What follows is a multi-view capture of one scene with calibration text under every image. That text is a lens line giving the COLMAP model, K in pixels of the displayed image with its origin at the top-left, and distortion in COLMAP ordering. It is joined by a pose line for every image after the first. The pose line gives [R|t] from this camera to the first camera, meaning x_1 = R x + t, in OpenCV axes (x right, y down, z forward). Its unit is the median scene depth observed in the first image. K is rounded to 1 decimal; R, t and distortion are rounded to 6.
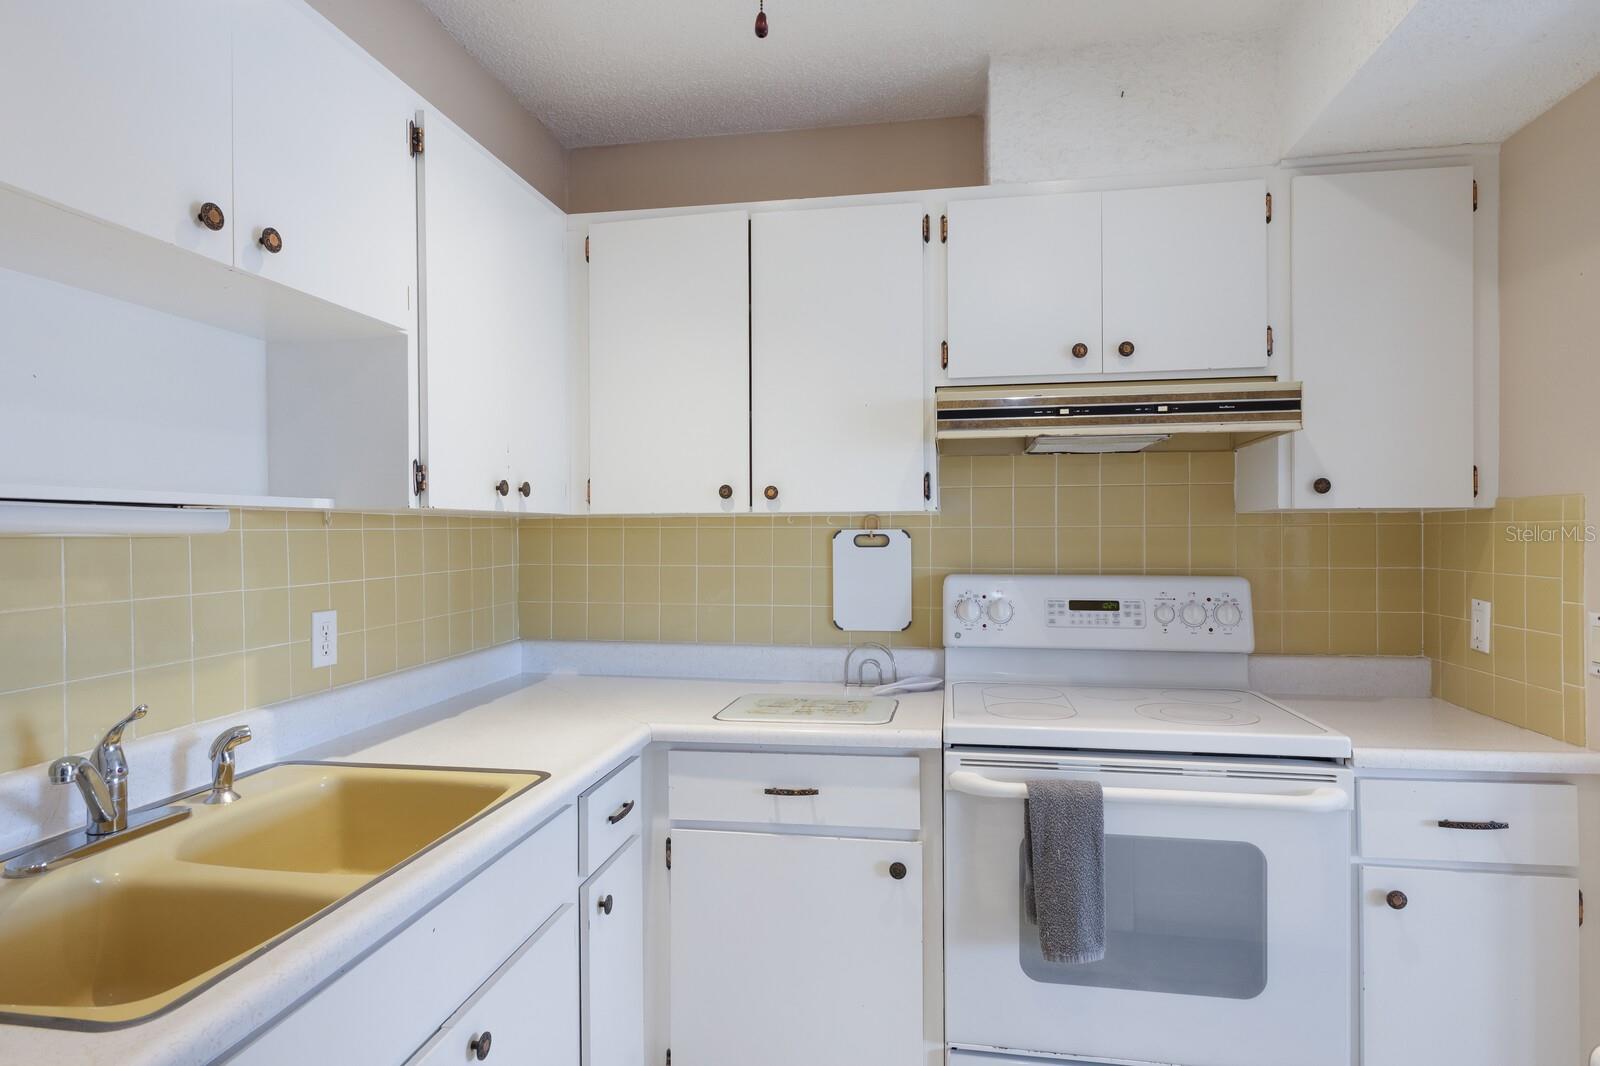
lens RADIAL K [[890.2, 0, 800.0], [0, 890.2, 533.0], [0, 0, 1]] dist [0.005301, 0.000653]
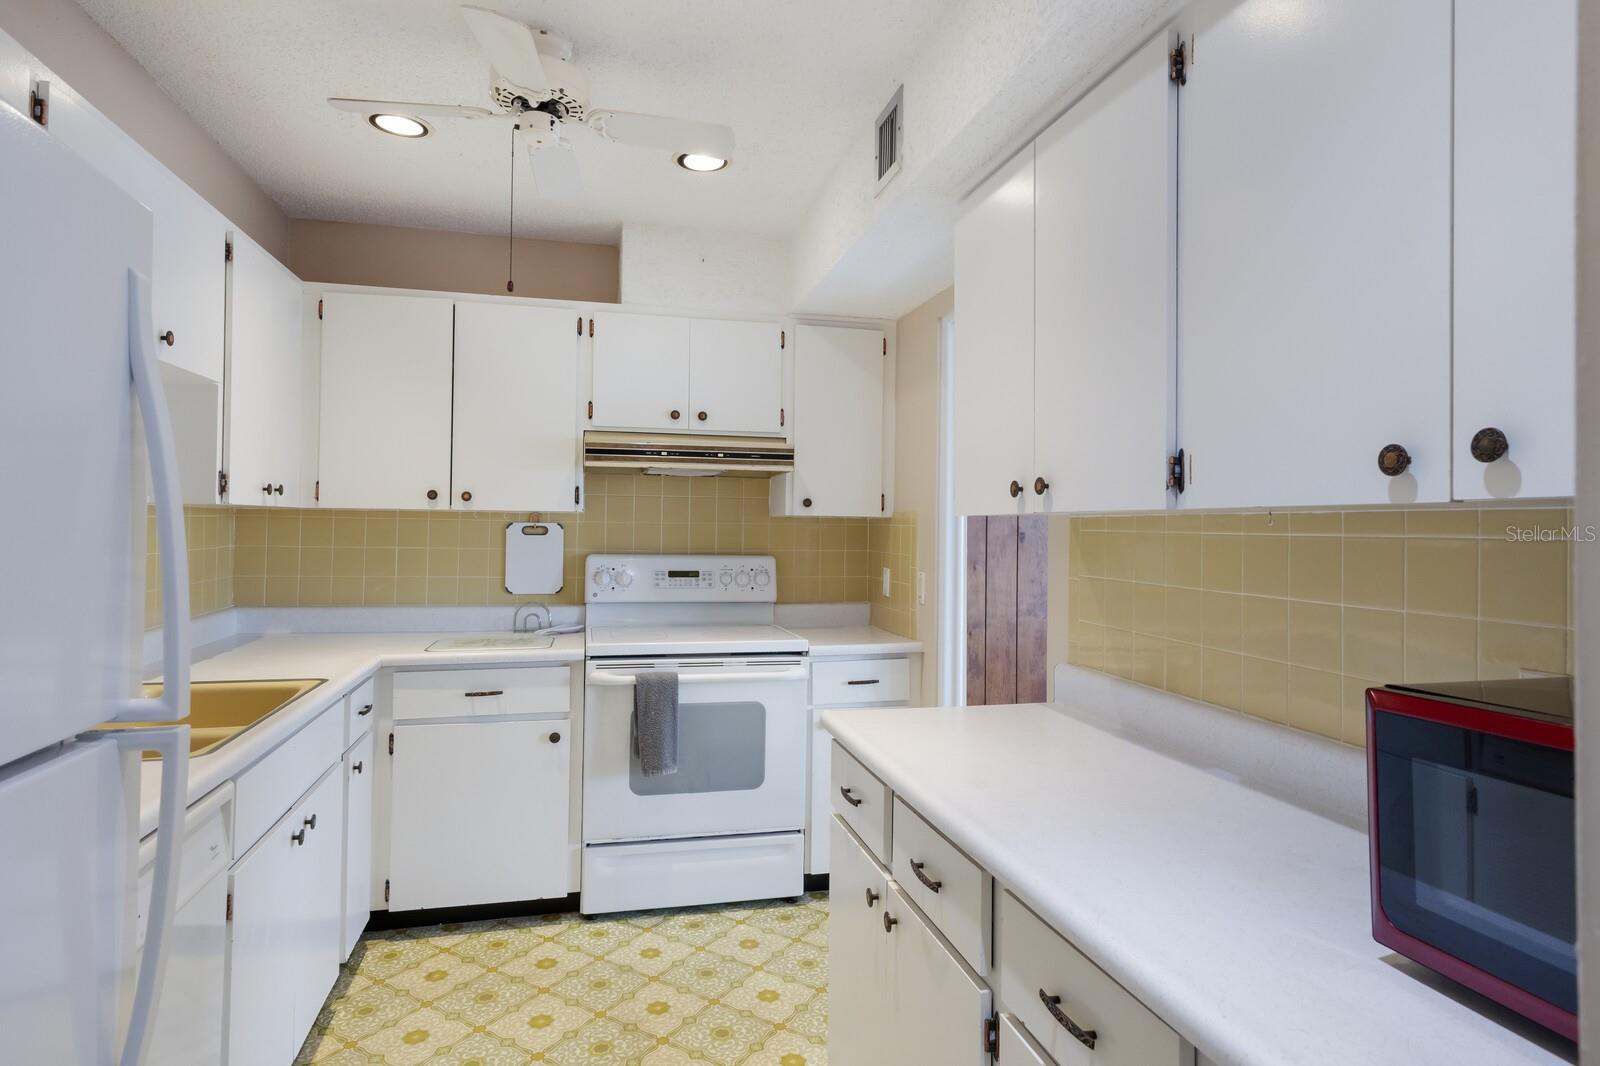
lens RADIAL K [[877.8, 0, 800.7], [0, 877.8, 514.4], [0, 0, 1]] dist [0.005154, 0.000522]
pose [[0.917539, 0.021332, 0.397074, -0.110038], [-0.017048, 0.999752, -0.014314, -0.005297], [-0.397281, 0.006365, 0.917675, -0.573049]]
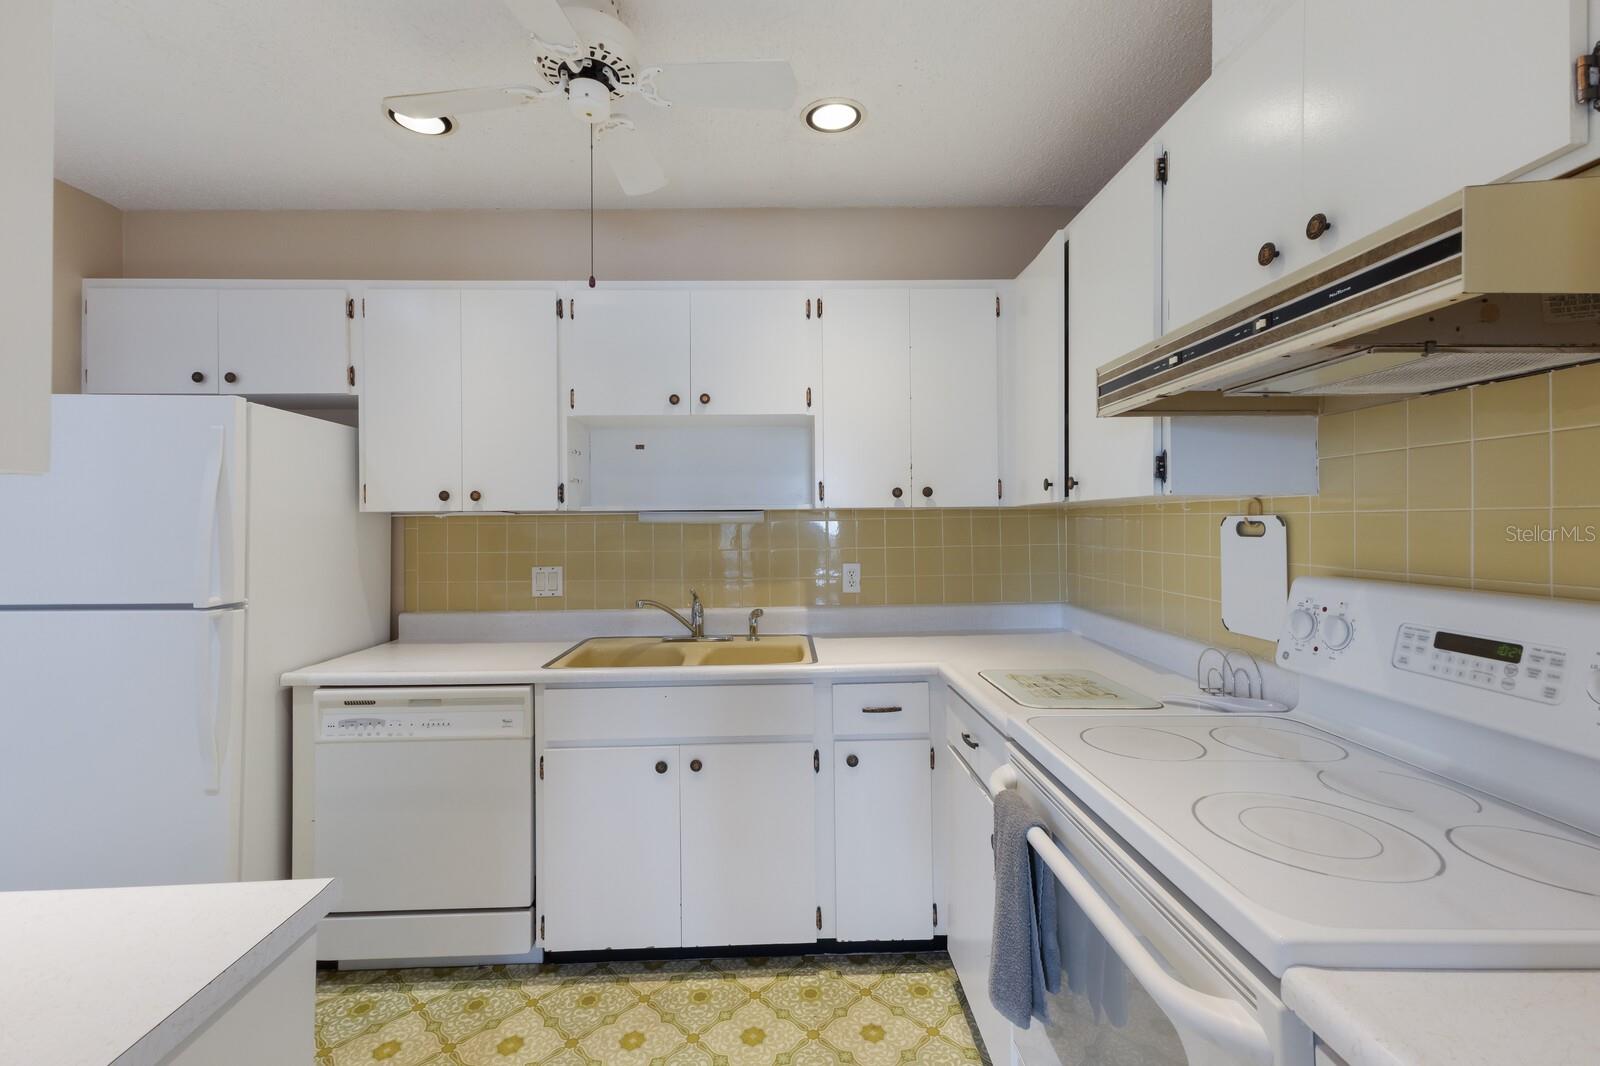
lens RADIAL K [[691.0, 0, 797.0], [0, 691.0, 517.8], [0, 0, 1]] dist [0.017743, -0.000217]
pose [[0.194181, -0.004549, -0.980955, 0.801079], [0.006156, 0.999975, -0.003418, -0.002905], [0.980946, -0.005375, 0.194204, 0.564080]]
